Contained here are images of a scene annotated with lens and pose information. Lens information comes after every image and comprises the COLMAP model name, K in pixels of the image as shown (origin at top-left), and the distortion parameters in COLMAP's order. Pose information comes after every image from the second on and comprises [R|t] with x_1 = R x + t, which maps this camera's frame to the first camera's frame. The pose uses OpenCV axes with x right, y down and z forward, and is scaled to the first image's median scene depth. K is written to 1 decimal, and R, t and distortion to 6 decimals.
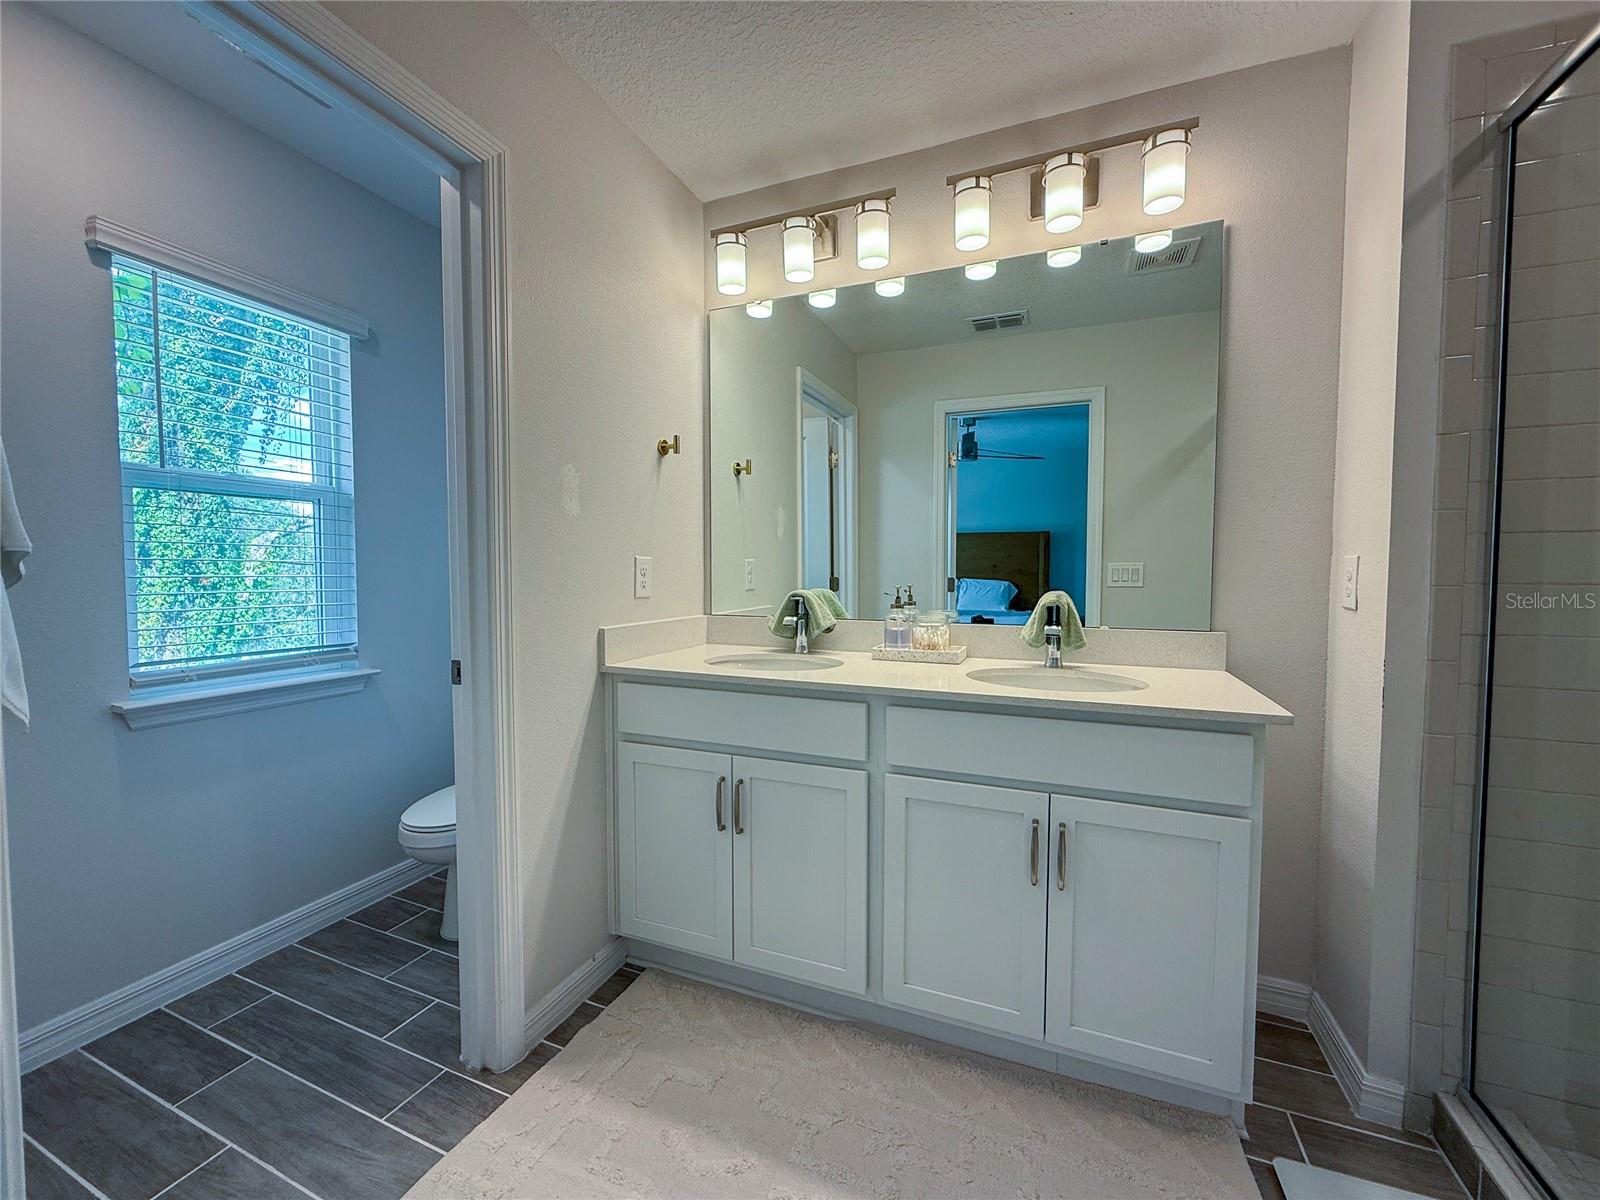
lens RADIAL K [[636.8, 0, 800.0], [0, 636.8, 600.0], [0, 0, 1]] dist [-0.001380, -0.000004]
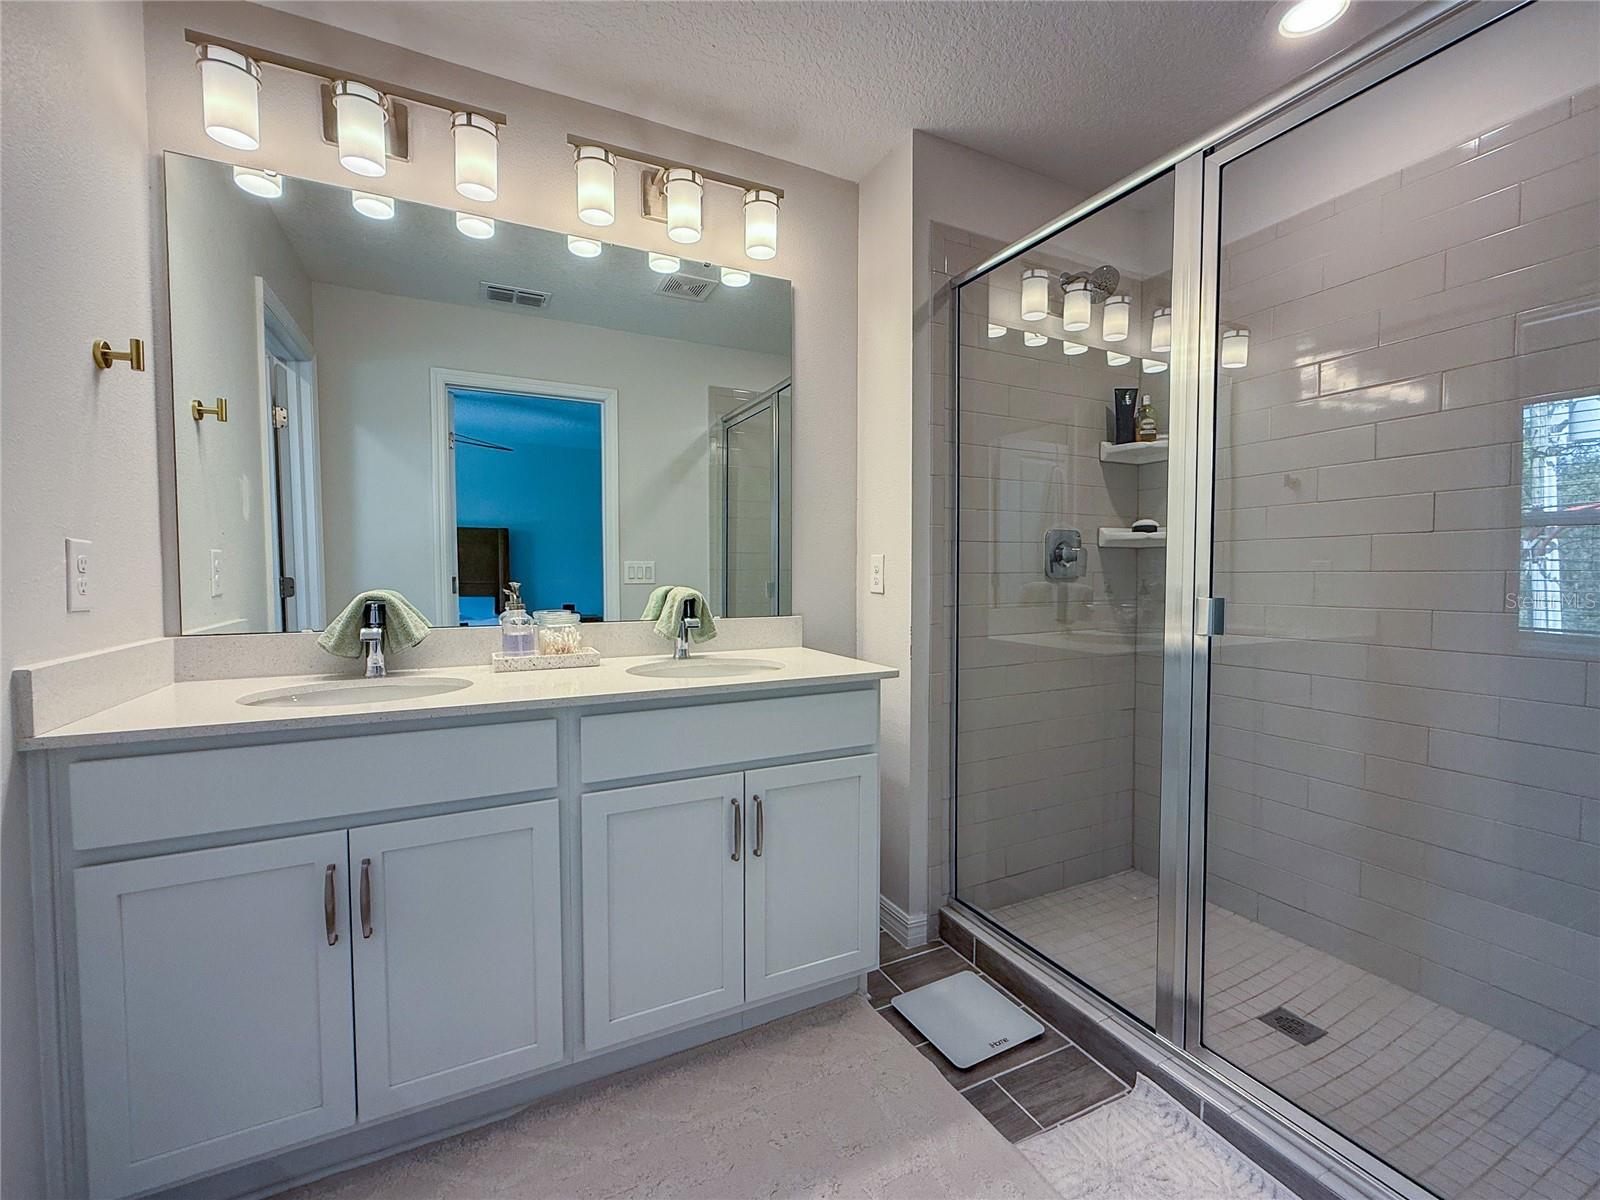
lens RADIAL K [[671.1, 0, 780.7], [0, 671.1, 599.8], [0, 0, 1]] dist [-0.000320, -0.000215]
pose [[0.665949, -0.034143, 0.745216, -0.330674], [0.037167, 0.999230, 0.012567, 0.002000], [-0.745071, 0.019328, 0.666705, 0.157602]]
